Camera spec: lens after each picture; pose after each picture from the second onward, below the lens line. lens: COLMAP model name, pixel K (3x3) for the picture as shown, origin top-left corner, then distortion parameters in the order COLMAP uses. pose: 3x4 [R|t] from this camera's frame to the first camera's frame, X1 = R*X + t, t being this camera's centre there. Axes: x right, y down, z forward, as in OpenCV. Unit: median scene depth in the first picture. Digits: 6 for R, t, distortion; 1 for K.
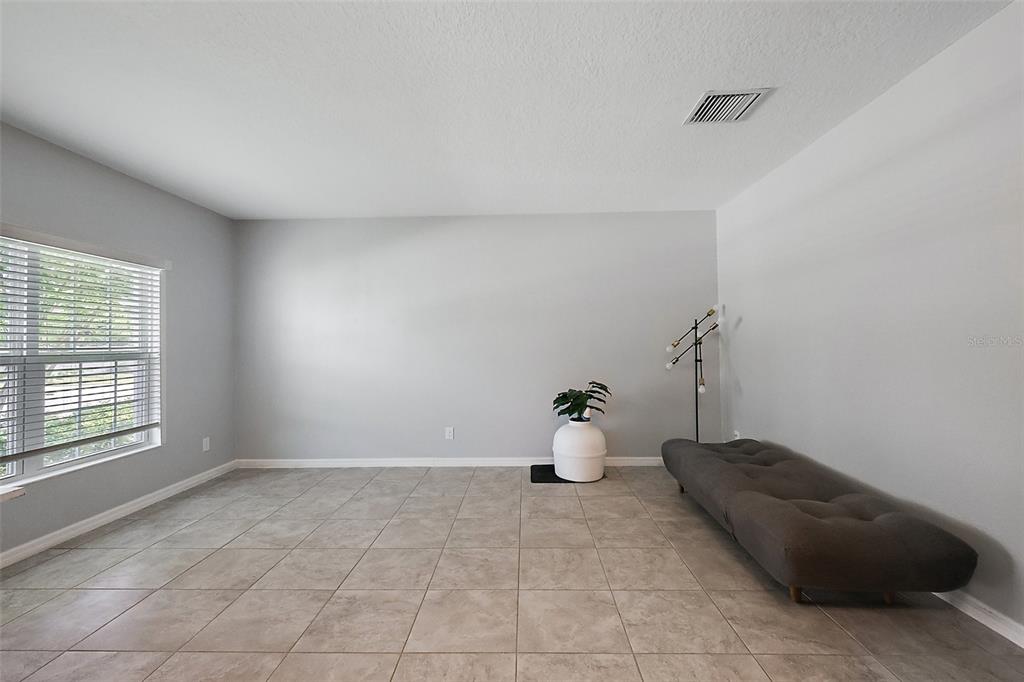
lens RADIAL K [[449.2, 0, 506.8], [0, 449.2, 344.6], [0, 0, 1]] dist [0.001435, -0.000125]
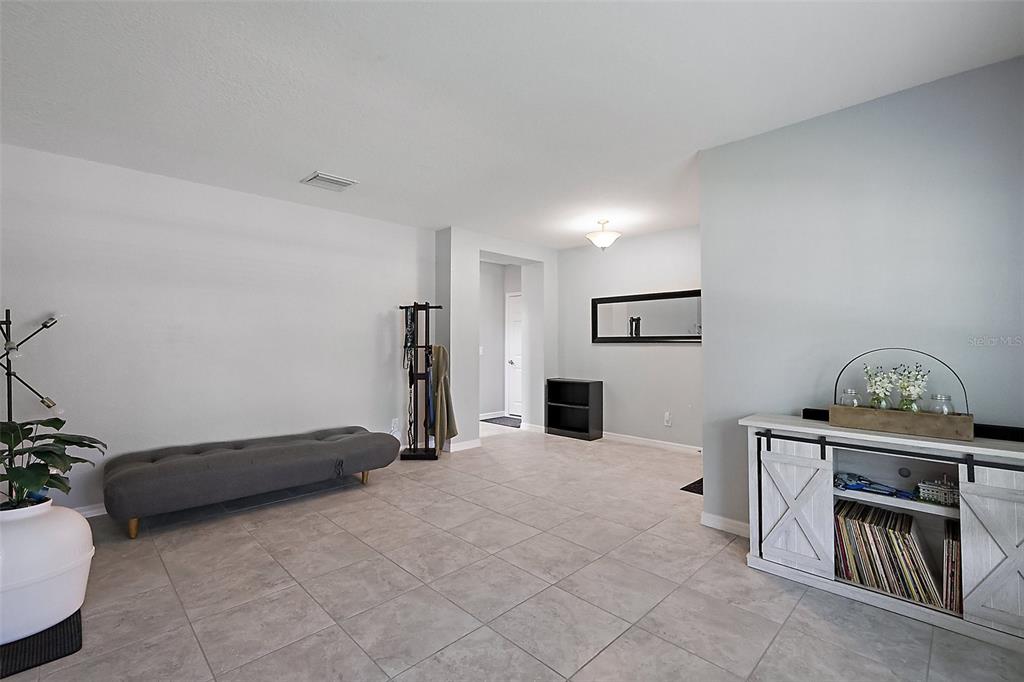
lens RADIAL K [[449.2, 0, 506.8], [0, 449.2, 344.6], [0, 0, 1]] dist [0.001435, -0.000125]
pose [[-0.723254, 0.012542, 0.690468, -0.951307], [0.011143, 0.999917, -0.006490, 0.007521], [-0.690492, 0.003000, -0.723334, 1.695861]]
